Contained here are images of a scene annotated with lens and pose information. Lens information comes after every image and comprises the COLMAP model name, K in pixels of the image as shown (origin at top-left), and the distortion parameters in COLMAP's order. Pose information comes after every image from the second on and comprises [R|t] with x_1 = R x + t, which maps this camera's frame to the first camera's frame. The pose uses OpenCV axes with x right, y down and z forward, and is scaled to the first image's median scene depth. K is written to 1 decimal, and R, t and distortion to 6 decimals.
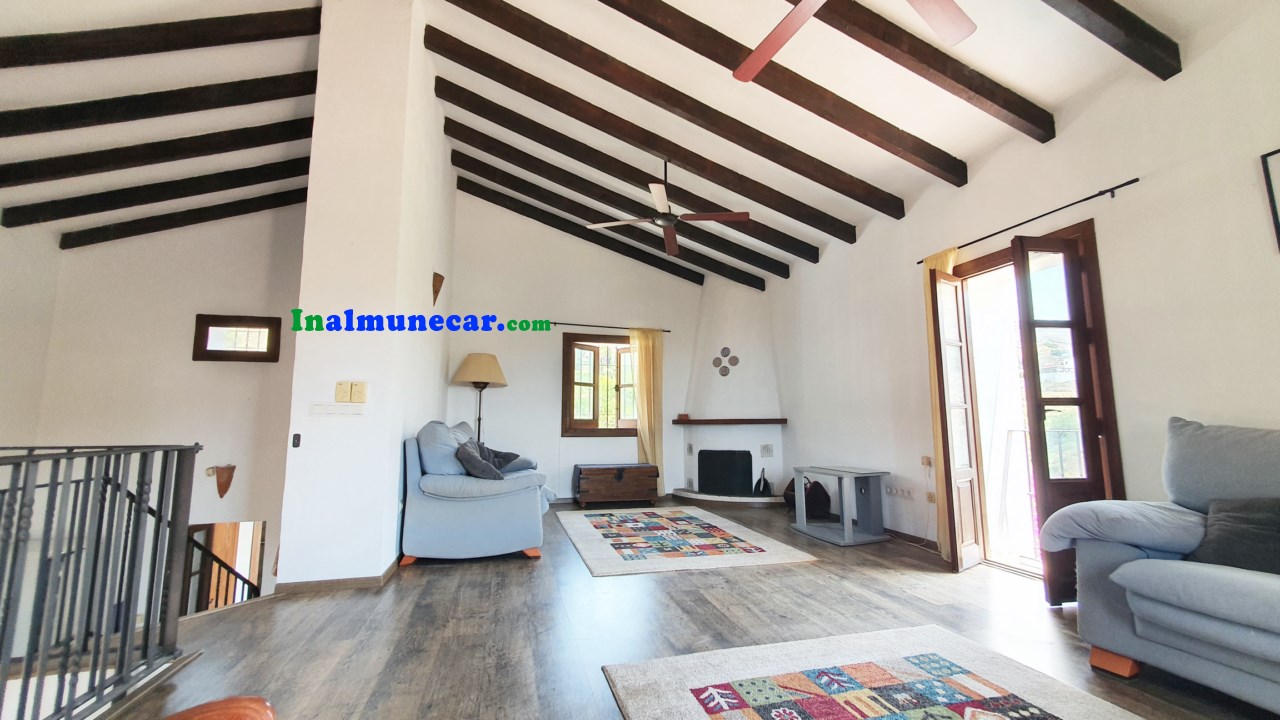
lens RADIAL K [[509.0, 0, 632.8], [0, 509.0, 361.1], [0, 0, 1]] dist [-0.001946, -0.000078]
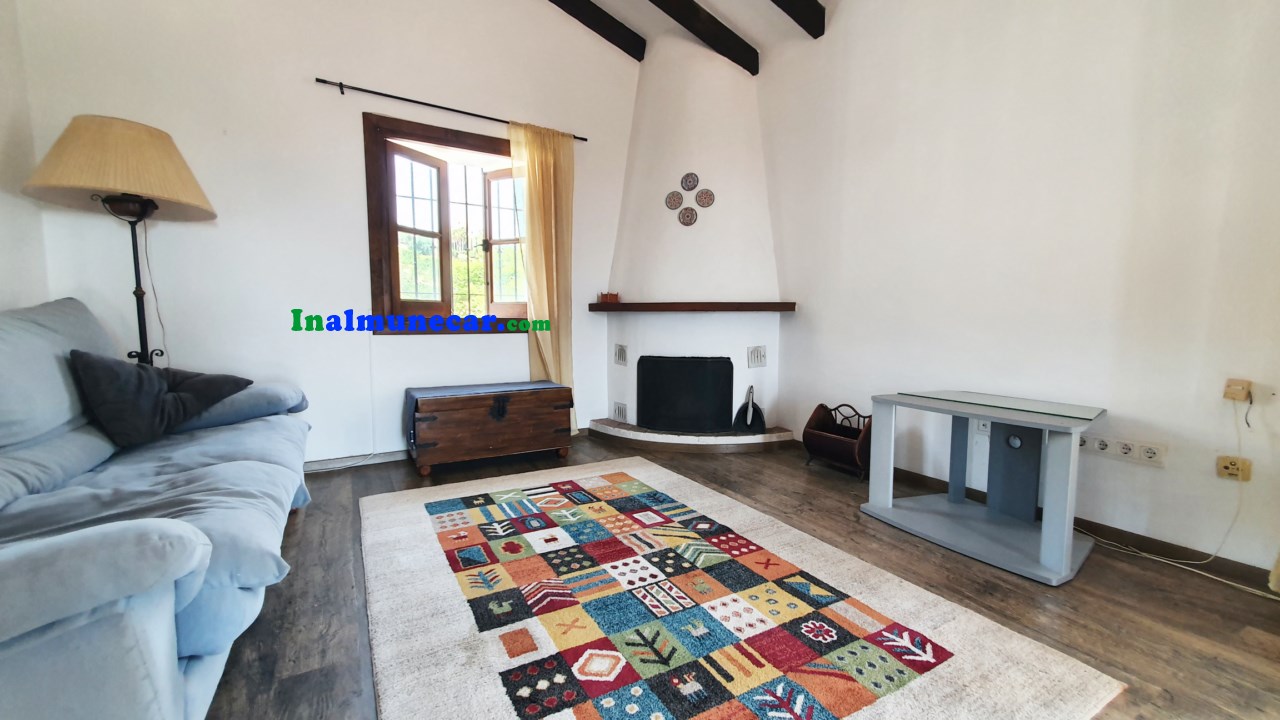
lens RADIAL K [[512.1, 0, 642.1], [0, 512.1, 362.5], [0, 0, 1]] dist [0.009375, -0.000640]
pose [[0.960463, -0.020290, 0.277666, -0.030575], [-0.038995, 0.977704, 0.206333, 0.067210], [-0.275662, -0.209003, 0.938258, 0.489918]]
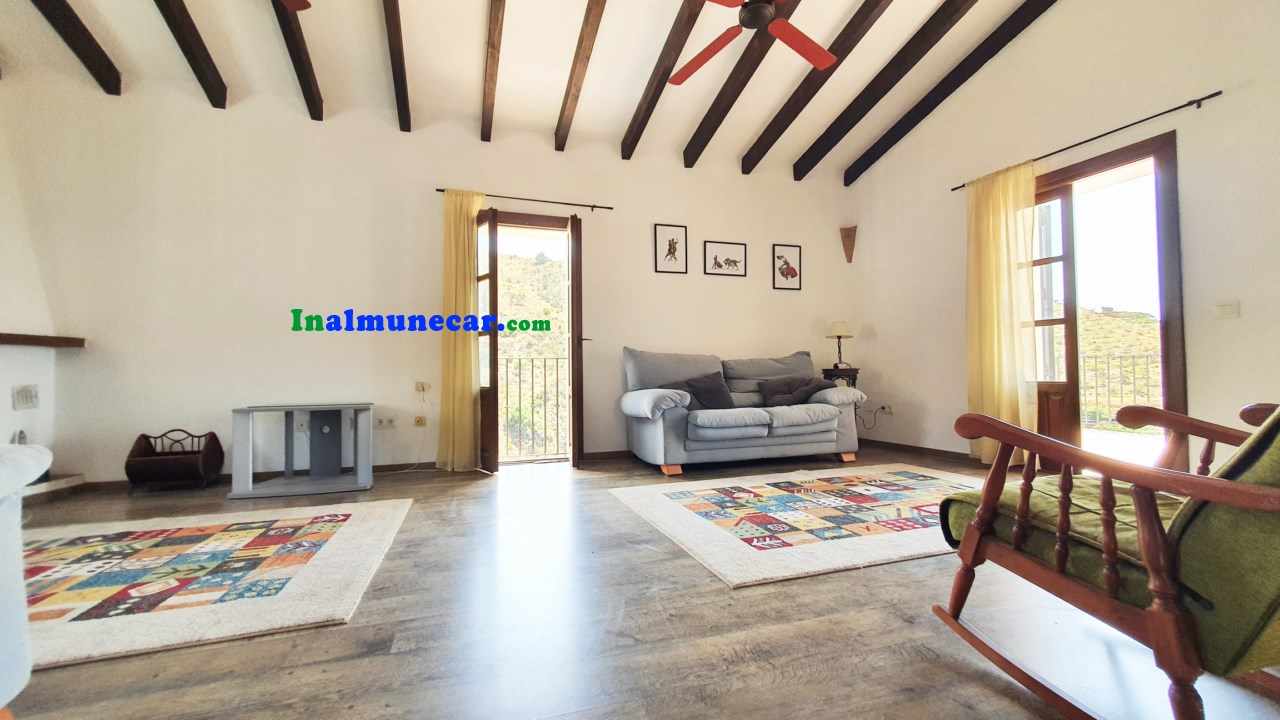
lens RADIAL K [[512.1, 0, 642.1], [0, 512.1, 362.5], [0, 0, 1]] dist [0.009375, -0.000640]
pose [[-0.075093, 0.029971, 0.996726, -0.318514], [-0.111766, 0.992997, -0.038279, 0.093920], [-0.990893, -0.114275, -0.071218, 0.432646]]
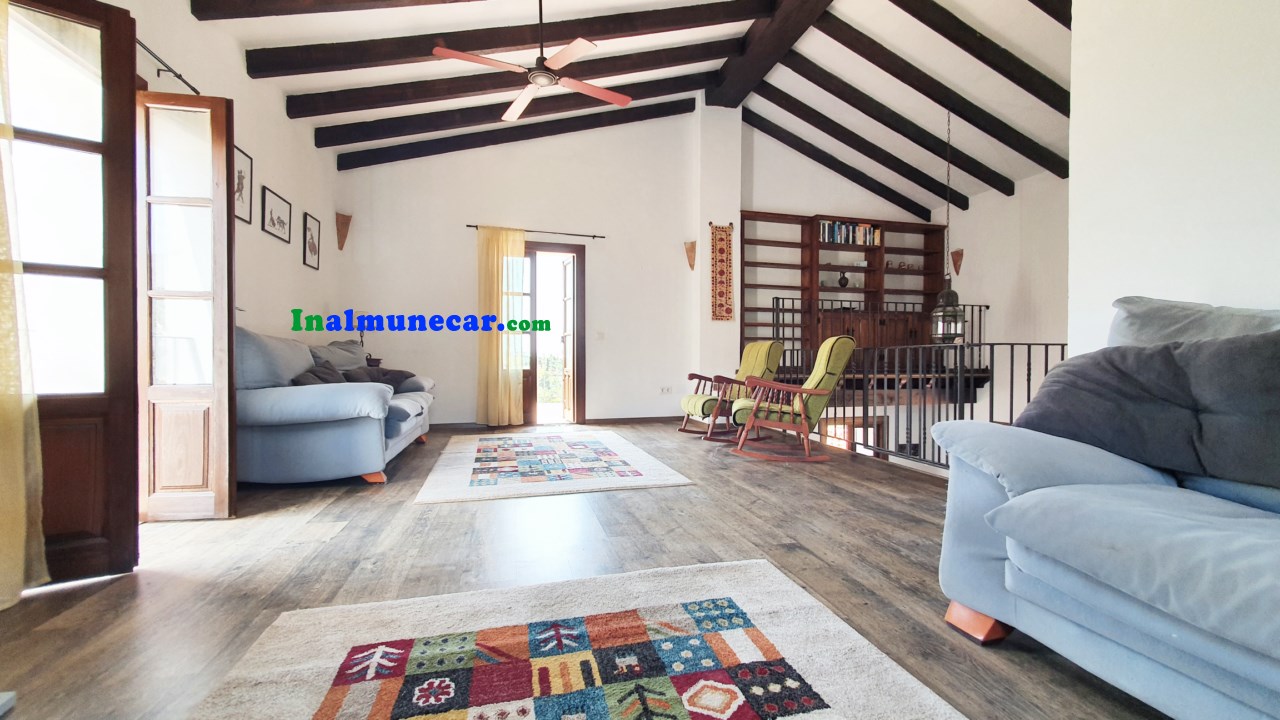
lens RADIAL K [[505.9, 0, 644.4], [0, 505.9, 365.2], [0, 0, 1]] dist [0.004645, -0.000160]
pose [[-0.999886, 0.001939, -0.014995, 0.041053], [0.003567, 0.994002, -0.109307, 0.140384], [0.014693, -0.109348, -0.993895, 0.889263]]
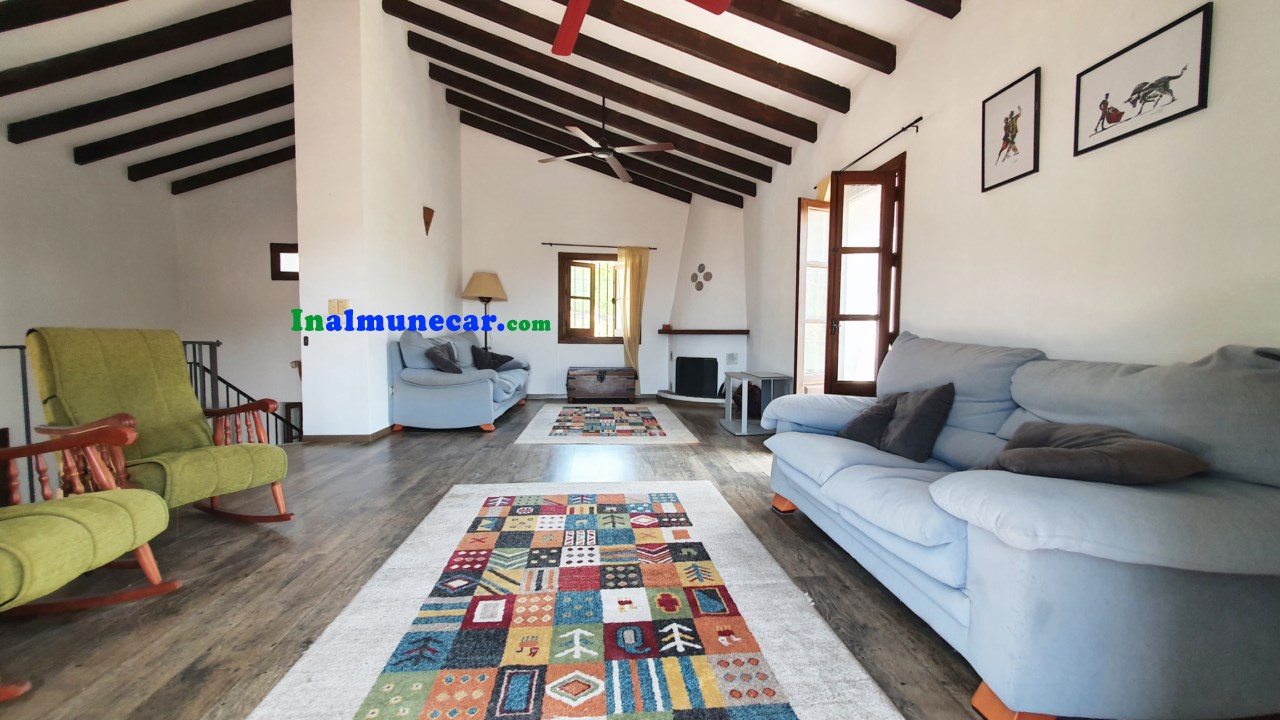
lens RADIAL K [[512.1, 0, 642.1], [0, 512.1, 362.5], [0, 0, 1]] dist [0.009375, -0.000640]
pose [[0.986509, 0.021857, -0.162239, 0.261130], [0.007386, 0.984095, 0.177488, -0.016238], [0.163538, -0.176291, 0.970658, -0.127080]]
